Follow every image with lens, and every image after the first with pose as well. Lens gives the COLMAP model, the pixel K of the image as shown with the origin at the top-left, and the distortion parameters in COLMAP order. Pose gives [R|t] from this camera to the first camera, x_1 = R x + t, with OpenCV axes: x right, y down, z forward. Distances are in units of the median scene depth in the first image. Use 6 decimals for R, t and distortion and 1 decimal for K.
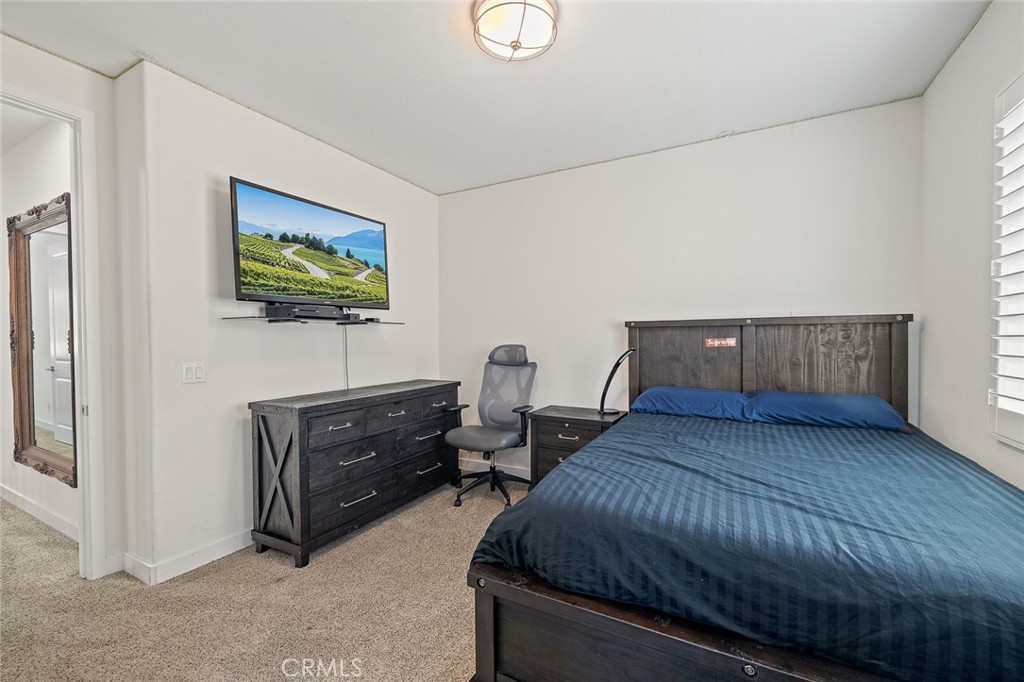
lens RADIAL K [[432.8, 0, 516.1], [0, 432.8, 341.6], [0, 0, 1]] dist [0.000685, -0.000228]
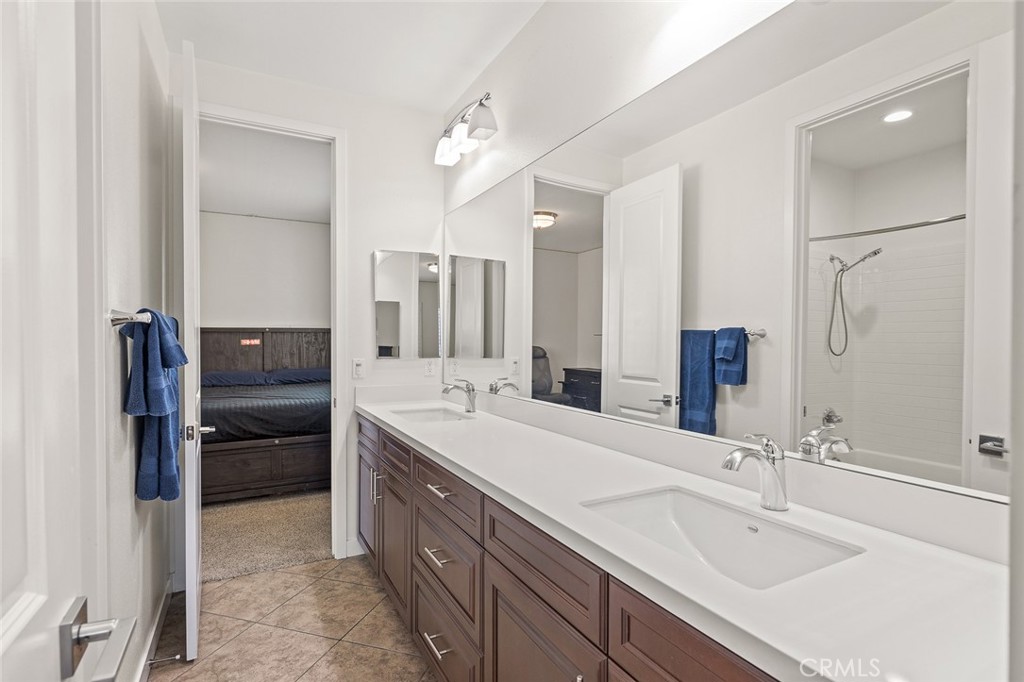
lens RADIAL K [[505.7, 0, 512.0], [0, 505.7, 341.0], [0, 0, 1]] dist [-0.013008, 0.000336]
pose [[0.561964, 0.000870, 0.827161, -0.577725], [0.003792, 0.999986, -0.003628, 0.008970], [-0.827153, 0.005175, 0.561953, -0.936605]]
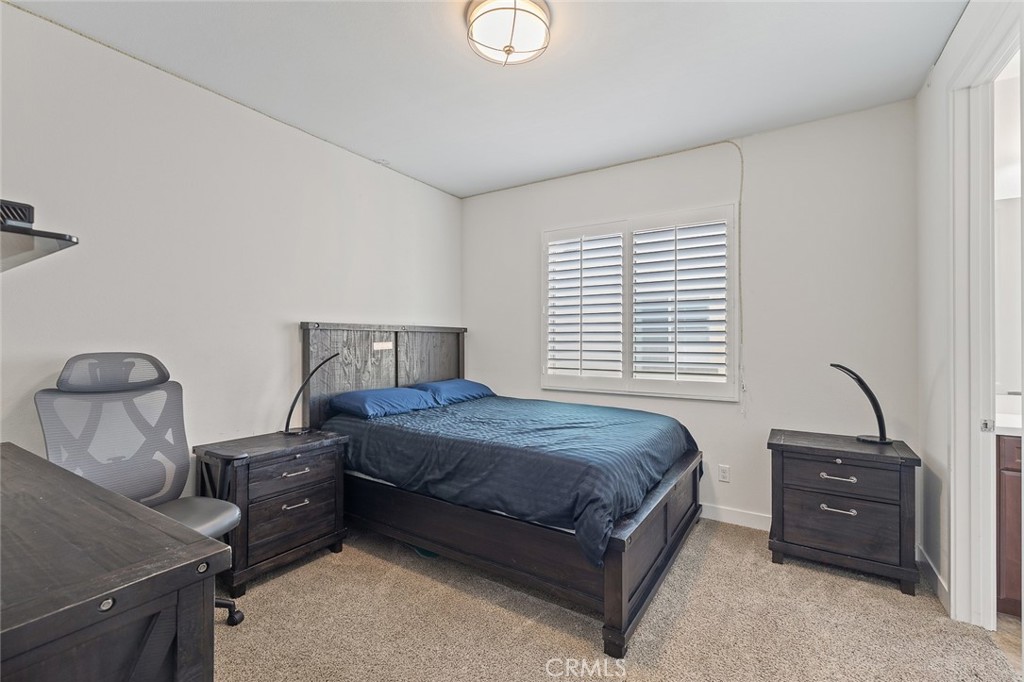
lens RADIAL K [[432.8, 0, 516.1], [0, 432.8, 341.6], [0, 0, 1]] dist [0.000685, -0.000228]
pose [[0.079601, 0.004284, 0.996818, -0.654486], [0.008518, 0.999951, -0.004978, -0.001128], [-0.996790, 0.008888, 0.079561, 0.597476]]
